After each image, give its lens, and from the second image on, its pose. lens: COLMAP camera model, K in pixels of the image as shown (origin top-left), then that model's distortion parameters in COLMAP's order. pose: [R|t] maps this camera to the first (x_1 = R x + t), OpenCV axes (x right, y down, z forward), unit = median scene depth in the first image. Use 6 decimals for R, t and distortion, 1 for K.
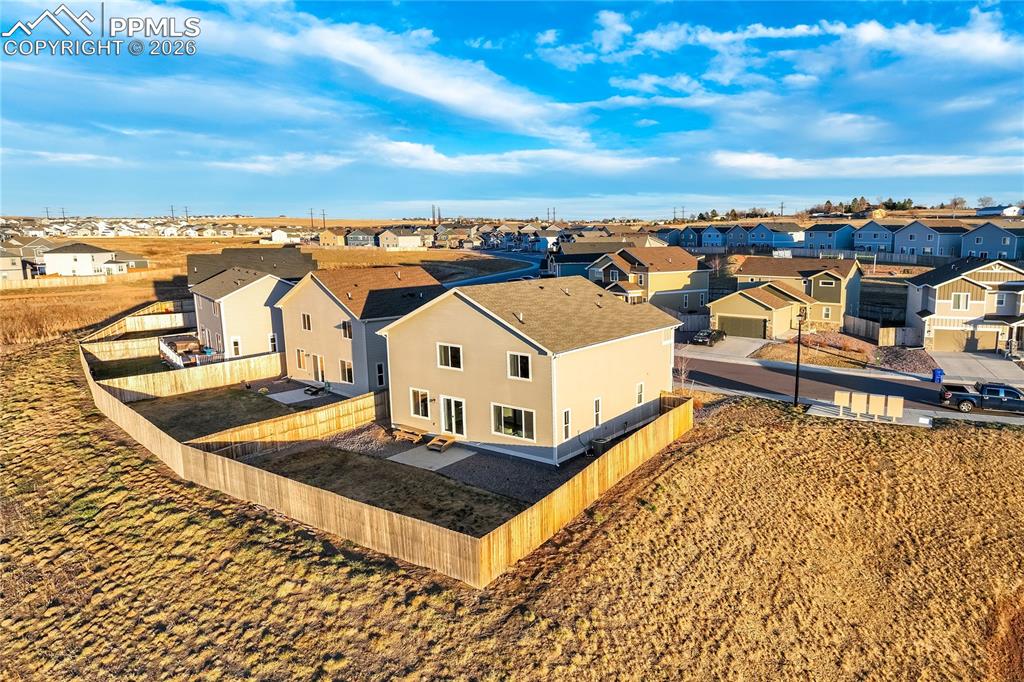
lens RADIAL K [[738.5, 0, 512.0], [0, 738.5, 341.0], [0, 0, 1]] dist [0.006874, 0.003490]
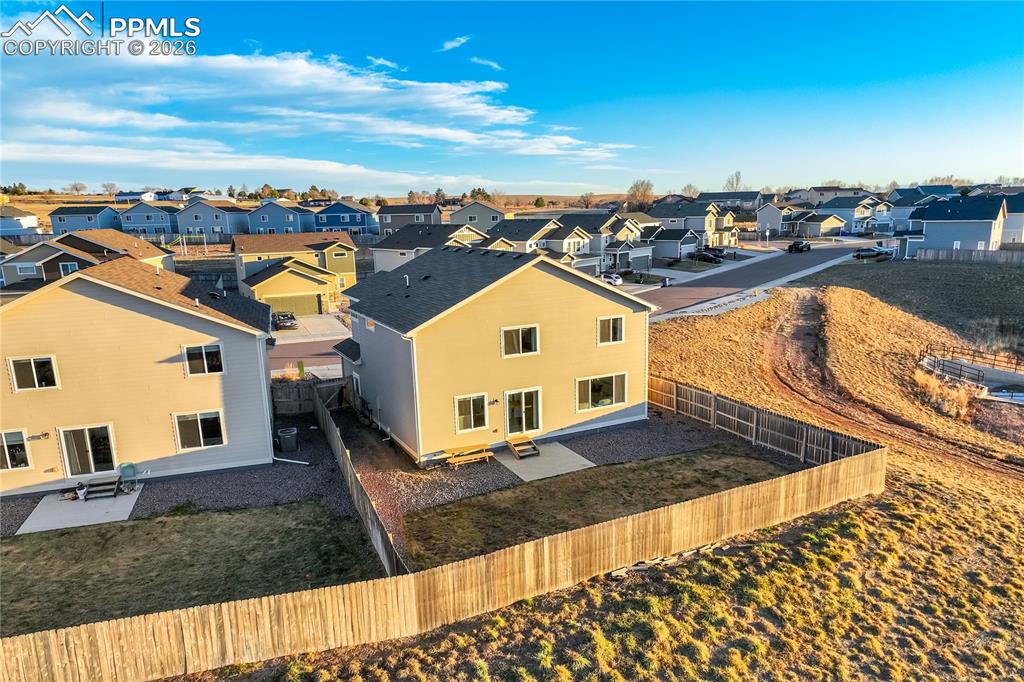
lens RADIAL K [[738.5, 0, 512.0], [0, 738.5, 341.0], [0, 0, 1]] dist [0.006874, 0.003490]
pose [[0.422474, -0.172549, 0.889799, -0.832337], [0.159061, 0.980591, 0.114634, -0.076155], [-0.892309, 0.093103, 0.441720, 0.647433]]
